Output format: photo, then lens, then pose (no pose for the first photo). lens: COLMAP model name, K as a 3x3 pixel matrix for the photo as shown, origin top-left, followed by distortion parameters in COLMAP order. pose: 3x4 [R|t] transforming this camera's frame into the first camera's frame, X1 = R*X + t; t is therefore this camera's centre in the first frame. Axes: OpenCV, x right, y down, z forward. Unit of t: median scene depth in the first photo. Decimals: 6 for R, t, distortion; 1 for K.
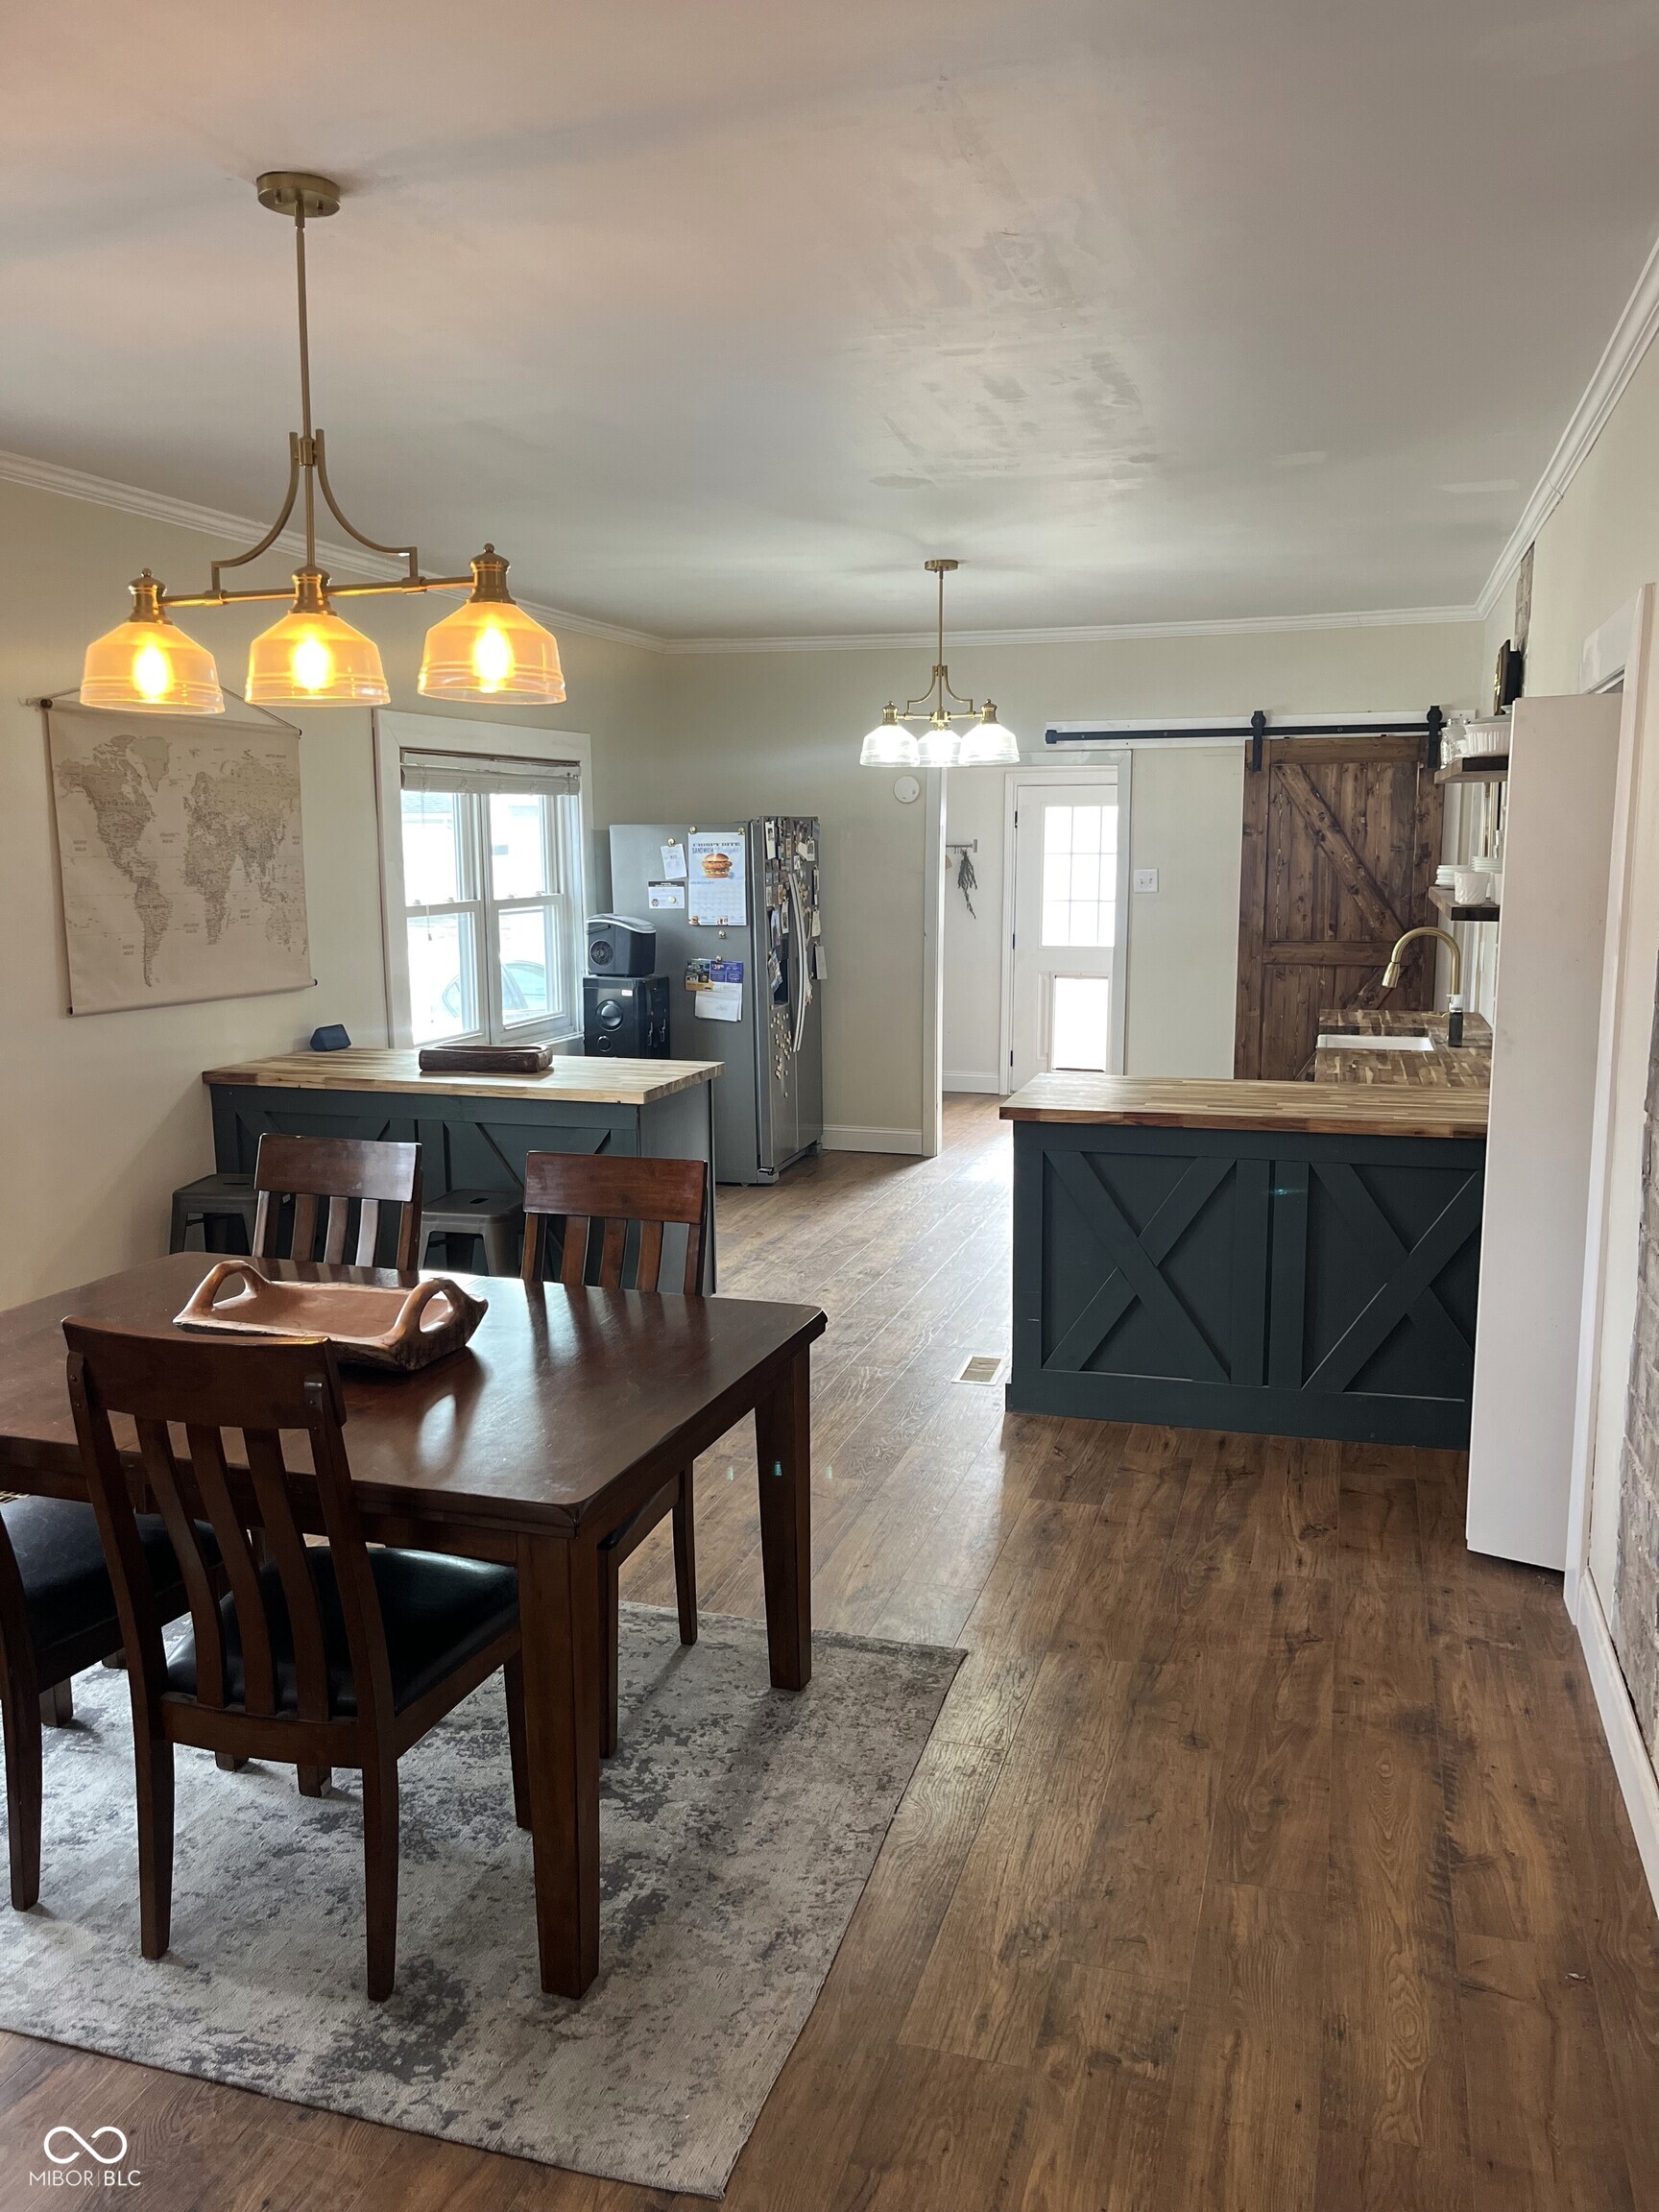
lens RADIAL K [[1681.8, 0, 834.2], [0, 1681.8, 1106.8], [0, 0, 1]] dist [0.025414, -0.010706]
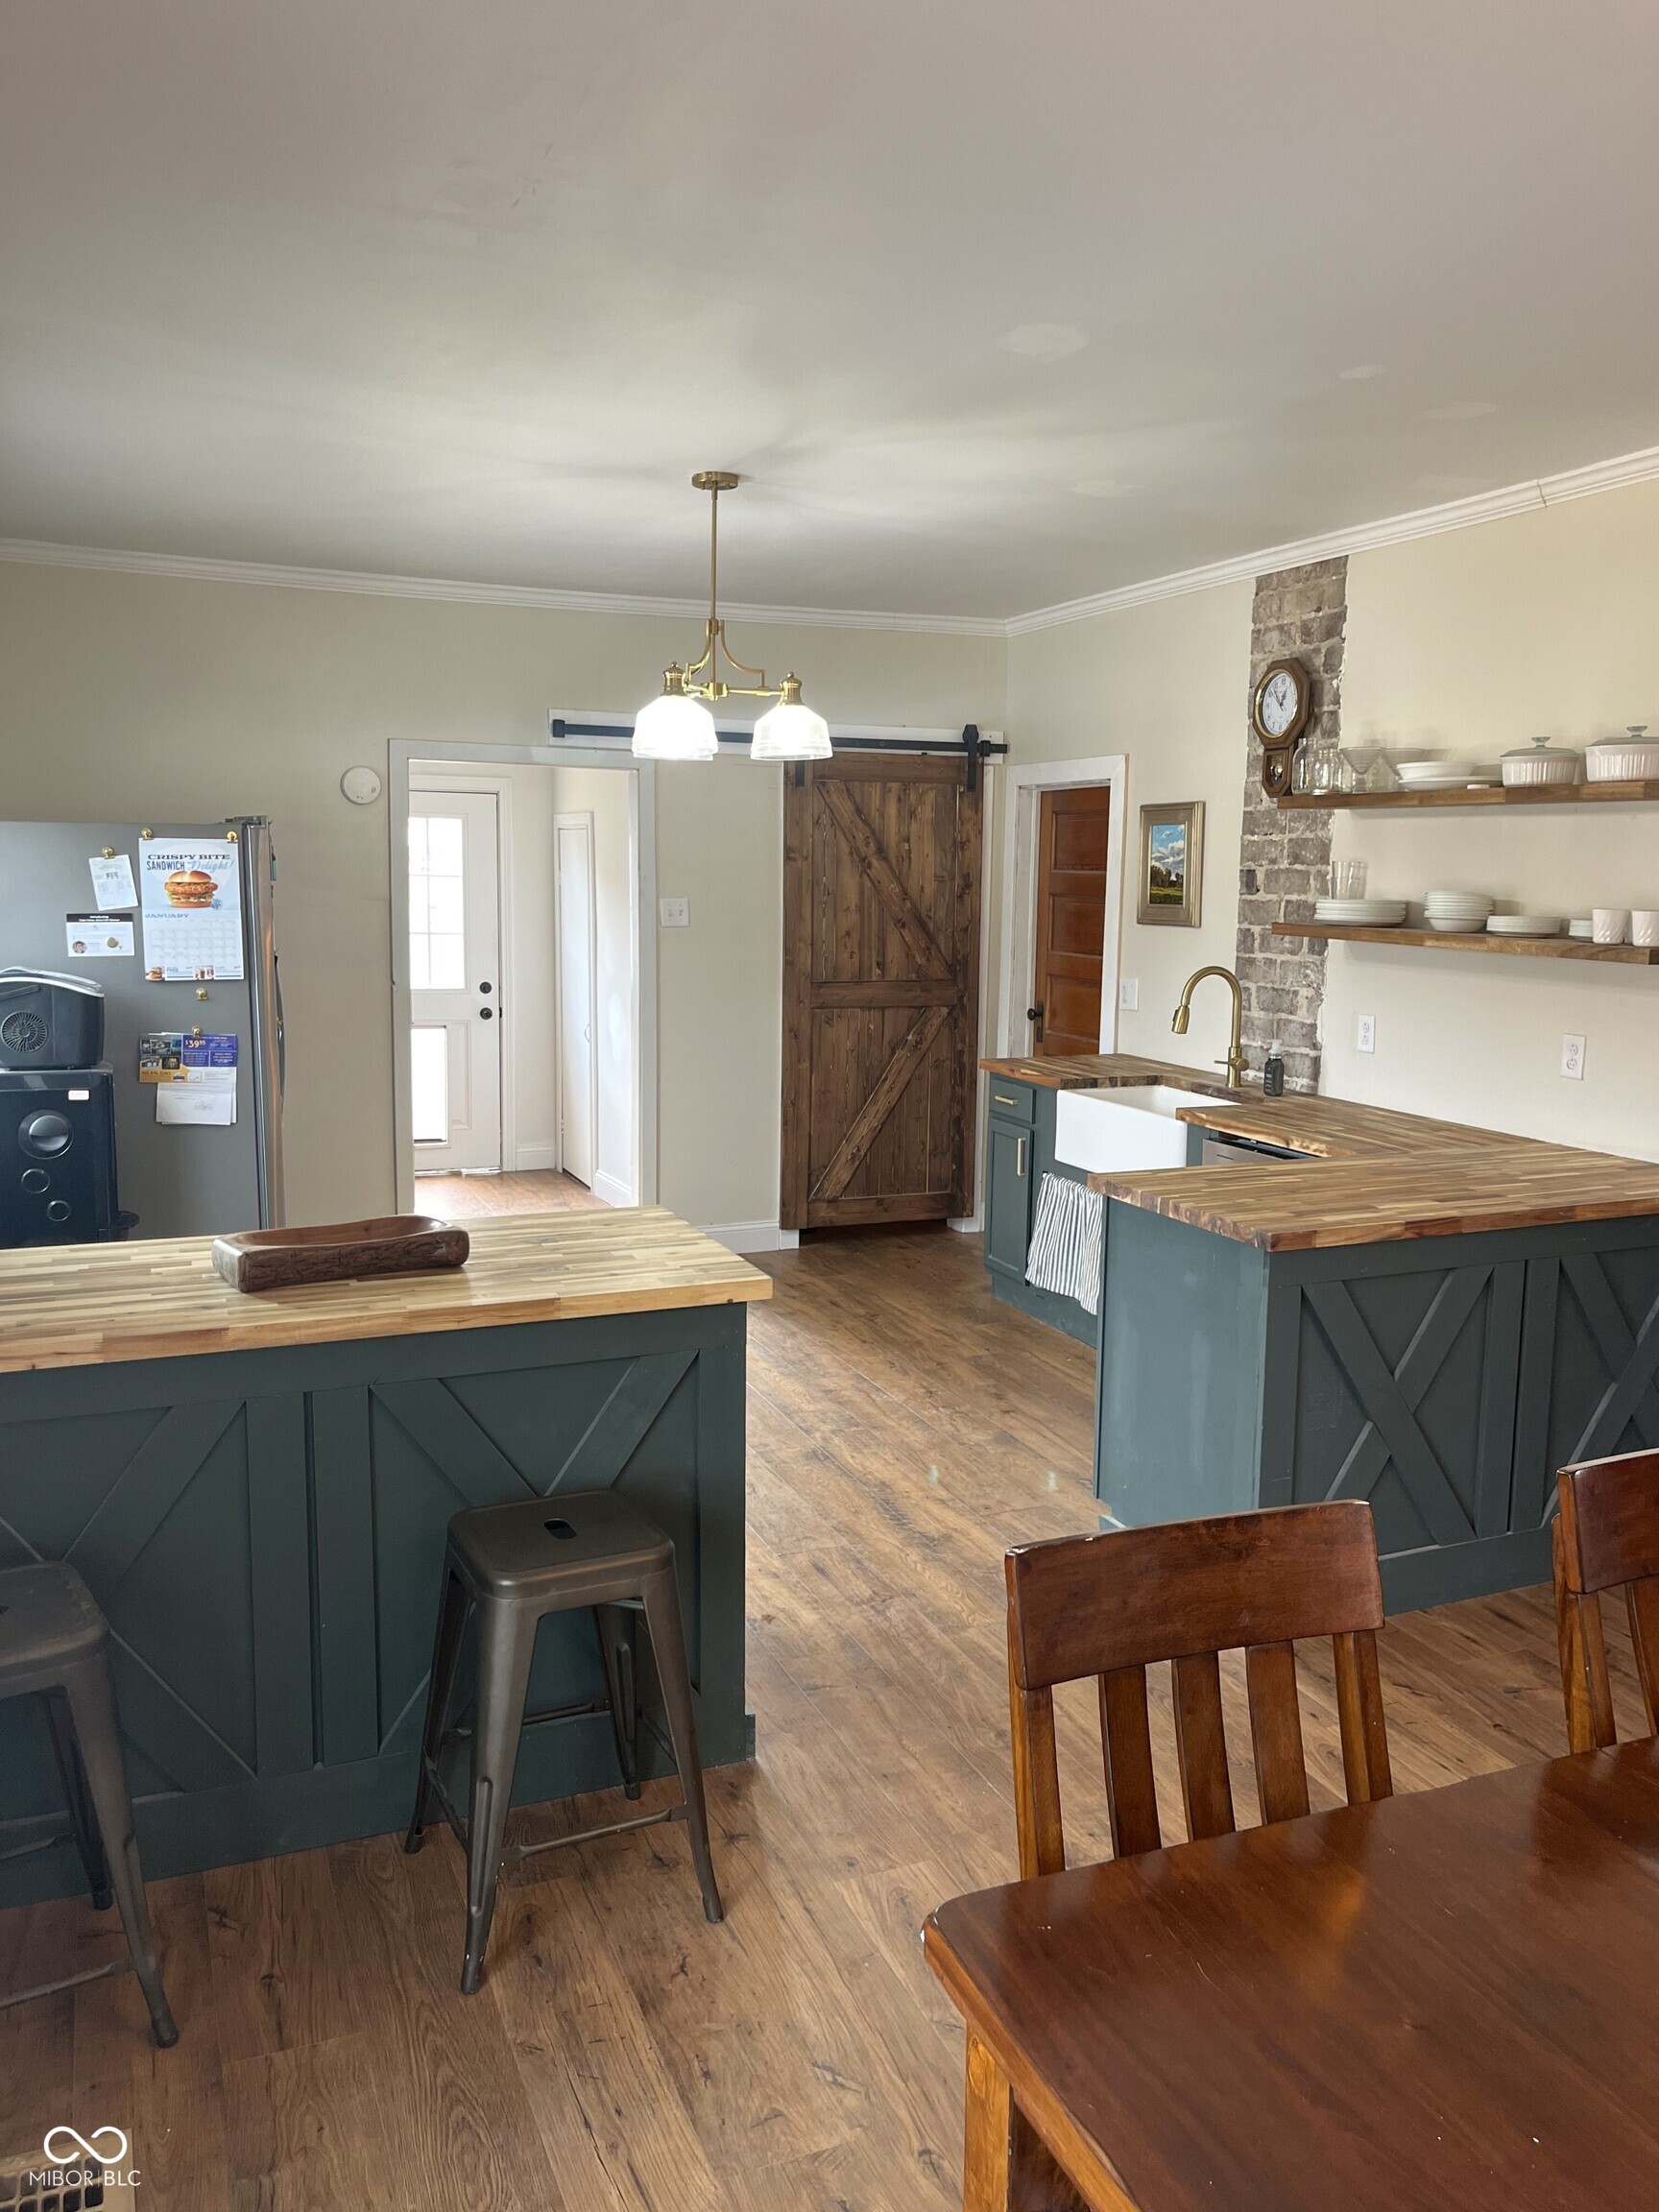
lens RADIAL K [[1681.8, 0, 830.8], [0, 1681.8, 1105.0], [0, 0, 1]] dist [0.025414, -0.010706]
pose [[0.759028, -0.074280, 0.646806, -0.310177], [0.083267, 0.996387, 0.016713, -0.050554], [-0.645711, 0.041172, 0.762471, 0.345803]]
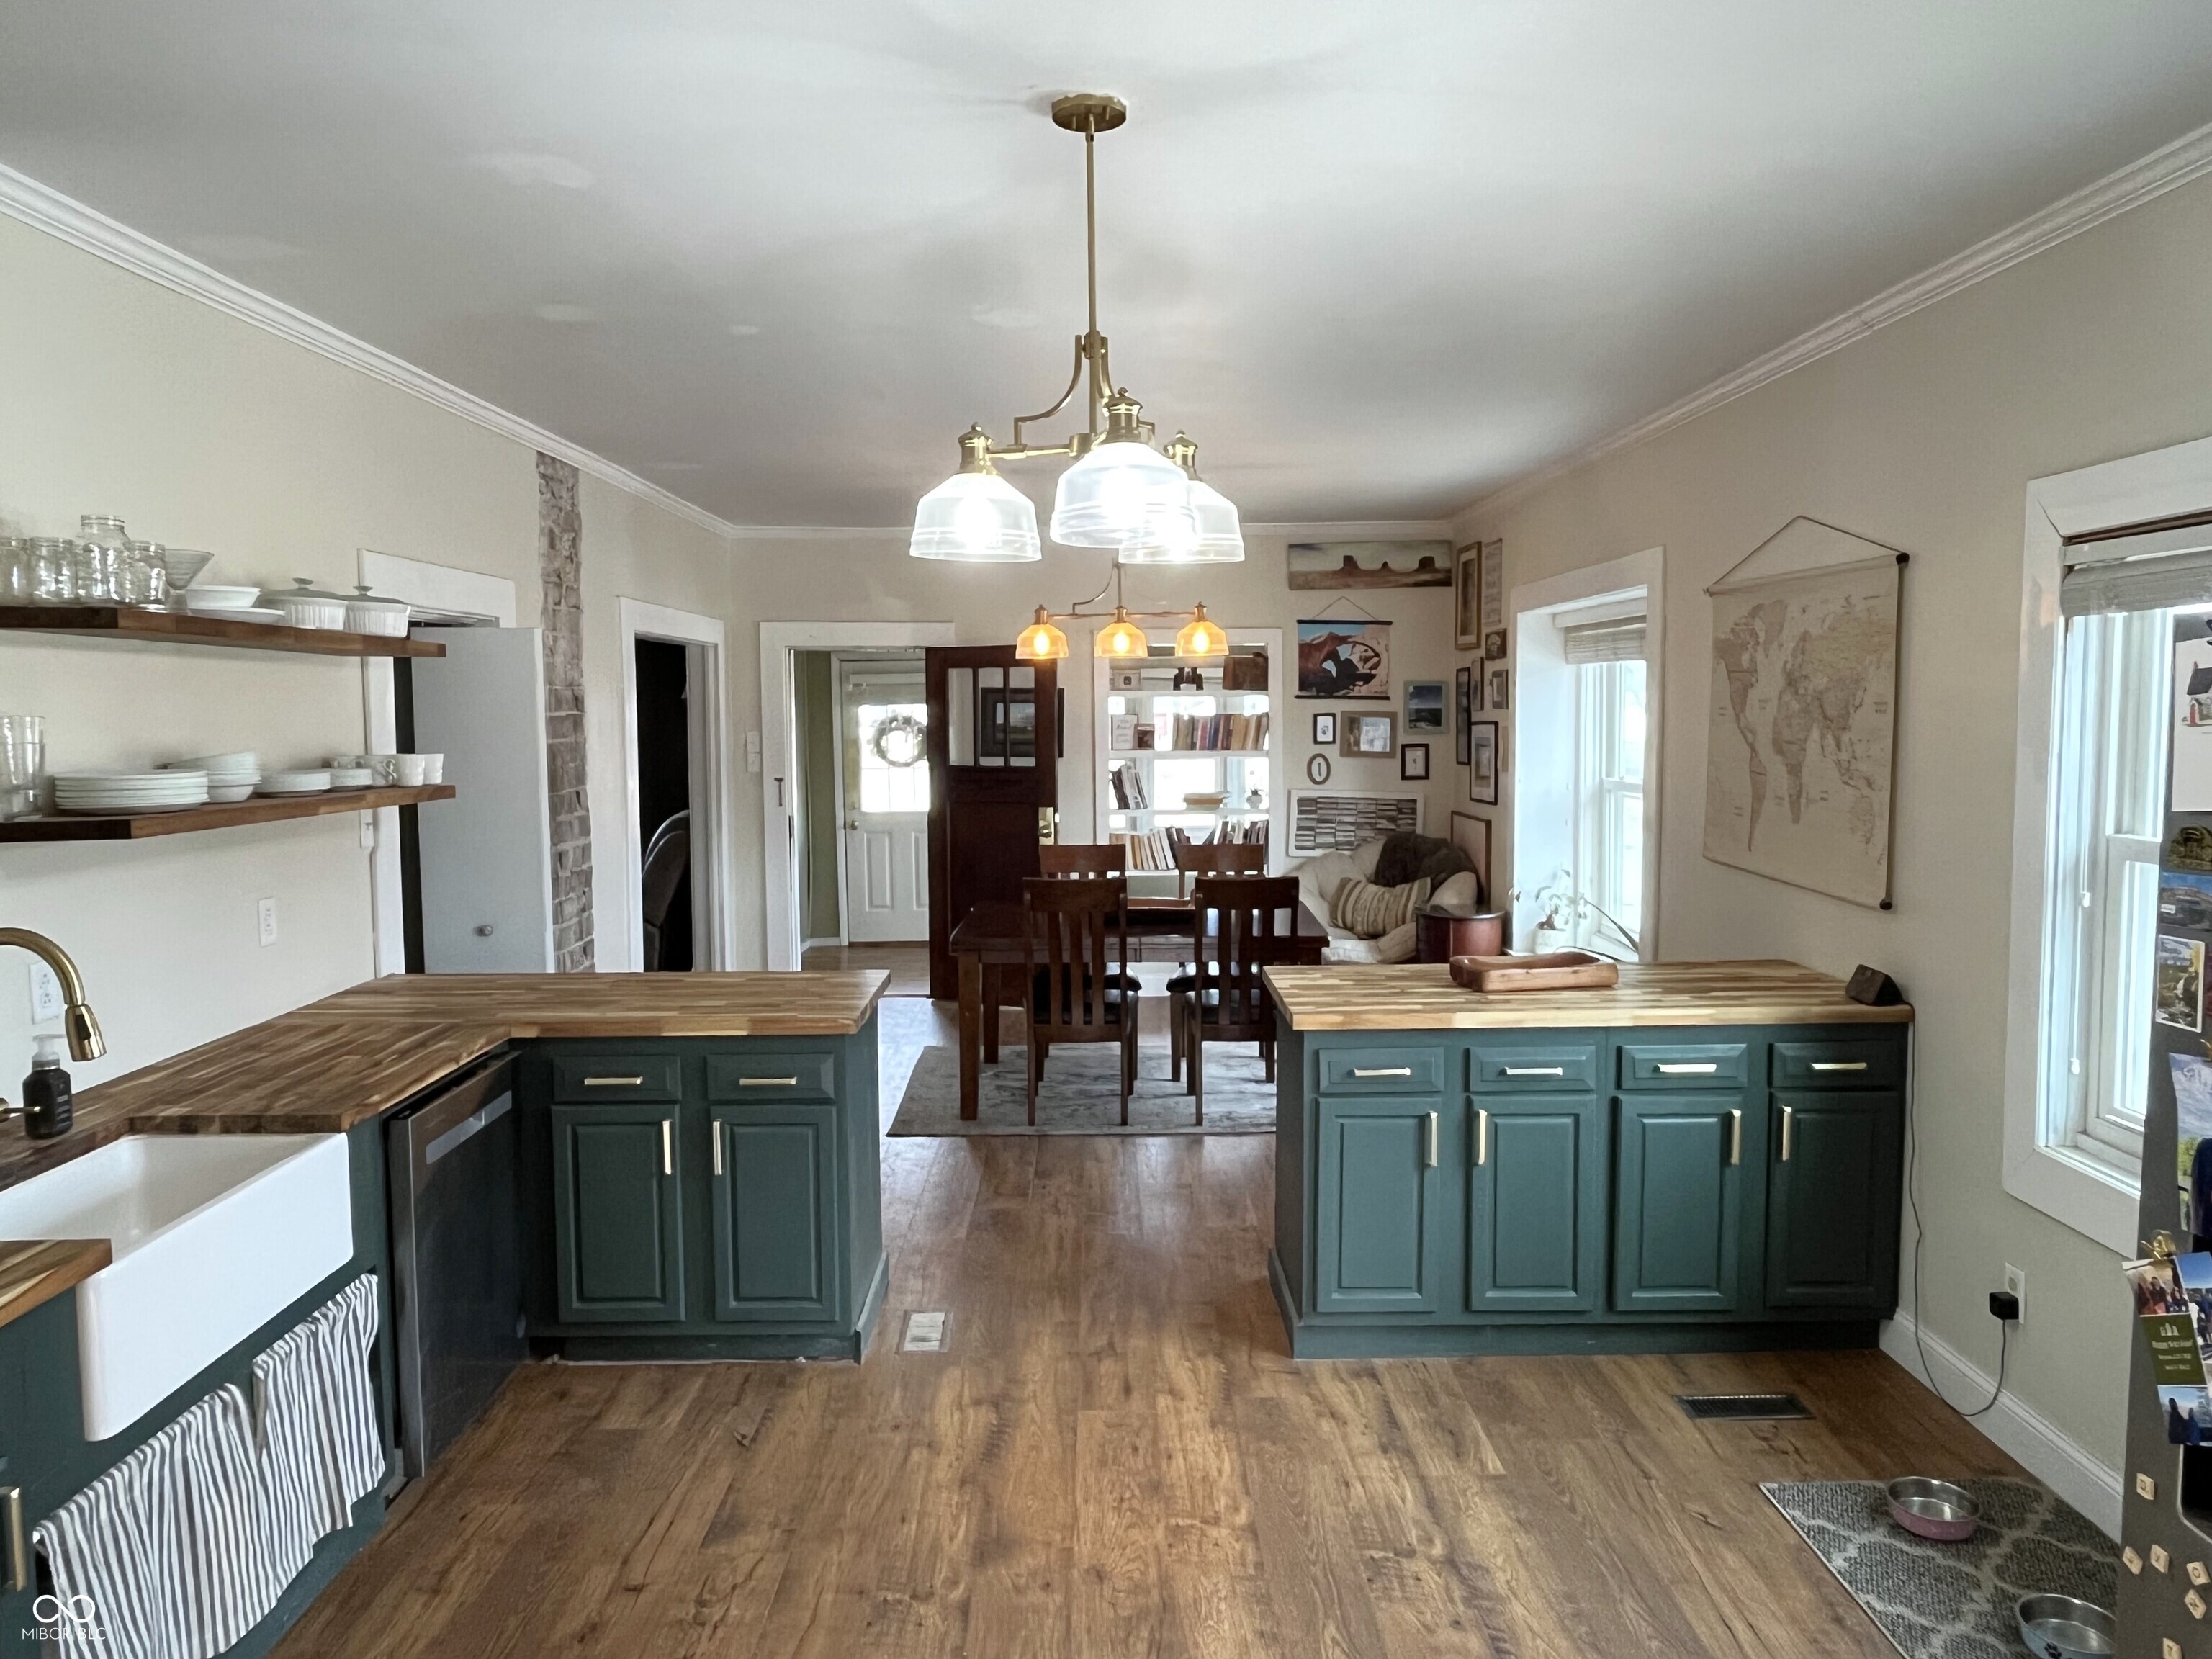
lens RADIAL K [[1423.3, 0, 1104.5], [0, 1423.3, 822.8], [0, 0, 1]] dist [0.002742, 0.000518]
pose [[-0.952259, 0.037623, -0.302966, 0.142982], [-0.035771, 0.971792, 0.233112, -0.181757], [0.303190, 0.232820, -0.924051, 1.114584]]
